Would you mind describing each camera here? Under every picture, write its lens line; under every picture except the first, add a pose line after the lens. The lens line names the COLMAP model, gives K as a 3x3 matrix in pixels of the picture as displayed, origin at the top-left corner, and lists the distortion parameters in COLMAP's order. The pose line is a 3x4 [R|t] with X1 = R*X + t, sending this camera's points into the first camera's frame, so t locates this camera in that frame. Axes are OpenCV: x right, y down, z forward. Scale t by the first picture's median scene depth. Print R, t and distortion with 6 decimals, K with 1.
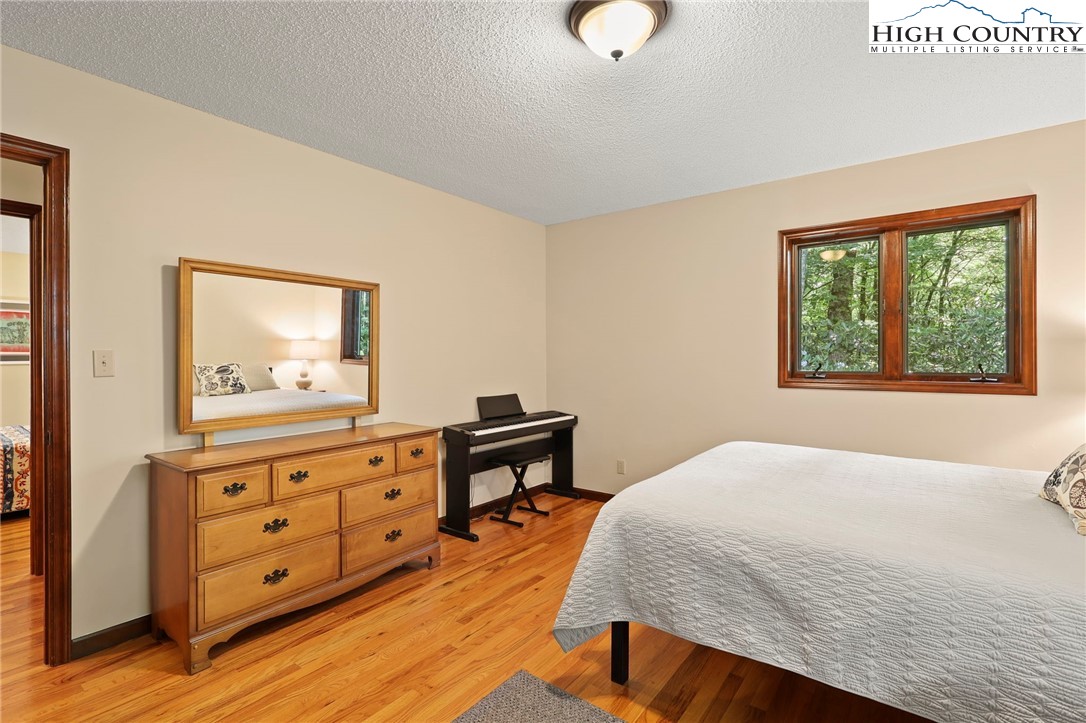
lens RADIAL K [[509.6, 0, 545.8], [0, 509.6, 358.9], [0, 0, 1]] dist [0.003297, -0.000176]
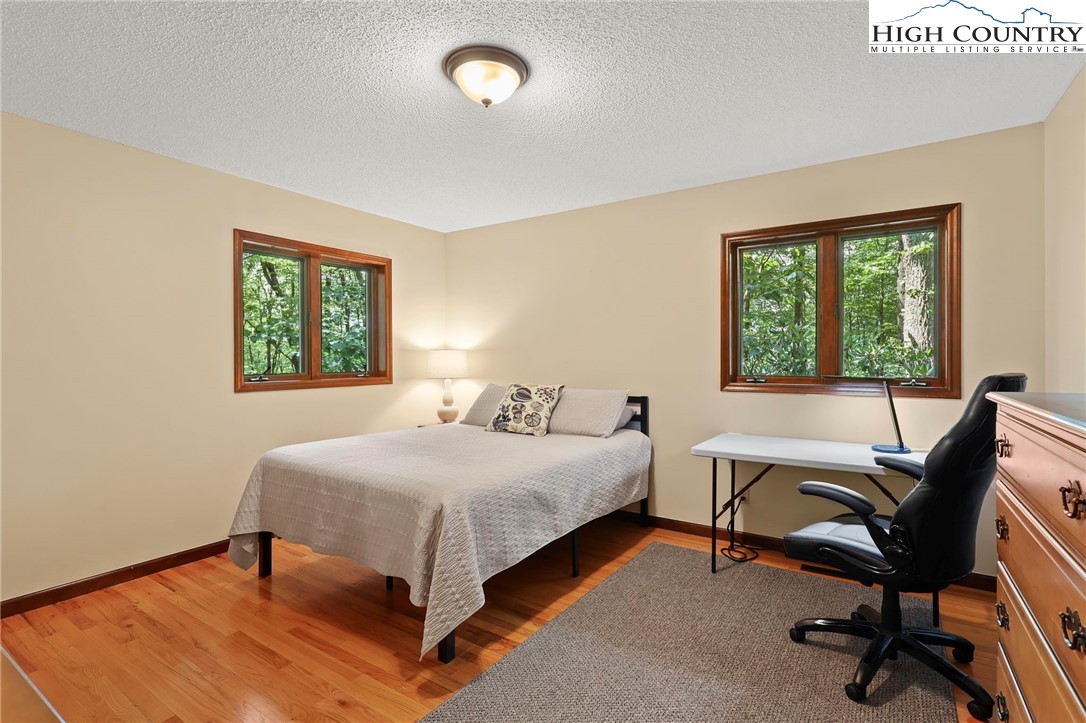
lens RADIAL K [[509.6, 0, 545.6], [0, 509.6, 356.8], [0, 0, 1]] dist [0.003297, -0.000176]
pose [[-0.022209, -0.008540, 0.999717, -1.125979], [0.014459, 0.999856, 0.008862, -0.022876], [-0.999649, 0.014652, -0.022082, 0.961648]]
